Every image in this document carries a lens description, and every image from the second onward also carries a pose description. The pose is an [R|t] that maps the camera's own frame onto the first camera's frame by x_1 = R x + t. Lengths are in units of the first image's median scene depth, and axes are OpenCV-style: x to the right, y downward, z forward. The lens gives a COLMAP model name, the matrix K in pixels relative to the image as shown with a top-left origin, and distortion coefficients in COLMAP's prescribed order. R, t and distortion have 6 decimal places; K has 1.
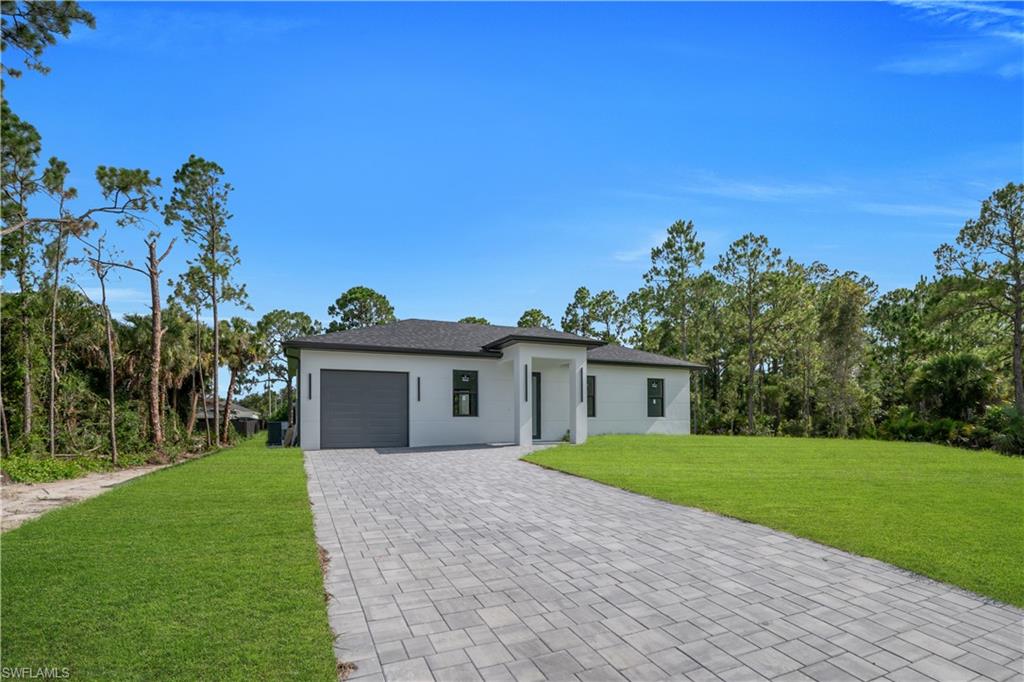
lens RADIAL K [[511.9, 0, 517.0], [0, 511.9, 413.8], [0, 0, 1]] dist [-0.019362, -0.000213]
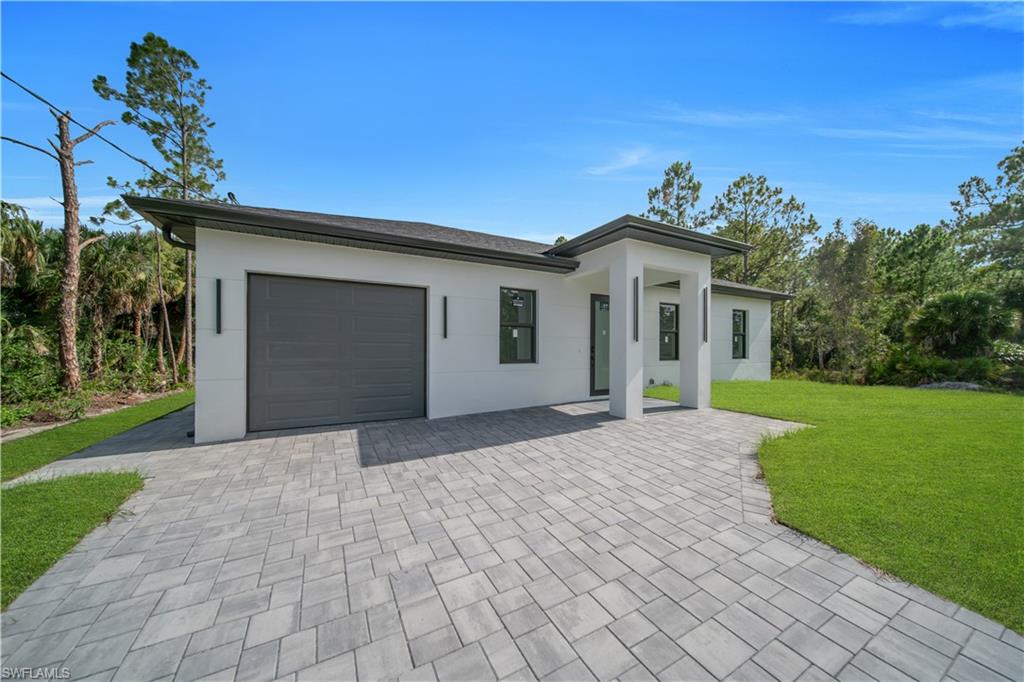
lens RADIAL K [[353.9, 0, 511.1], [0, 353.9, 346.8], [0, 0, 1]] dist [-0.000474, -0.000882]
pose [[0.997028, 0.008633, 0.076557, -0.091265], [-0.010182, 0.999751, 0.019866, -0.014770], [-0.076366, -0.020587, 0.996867, 0.369046]]
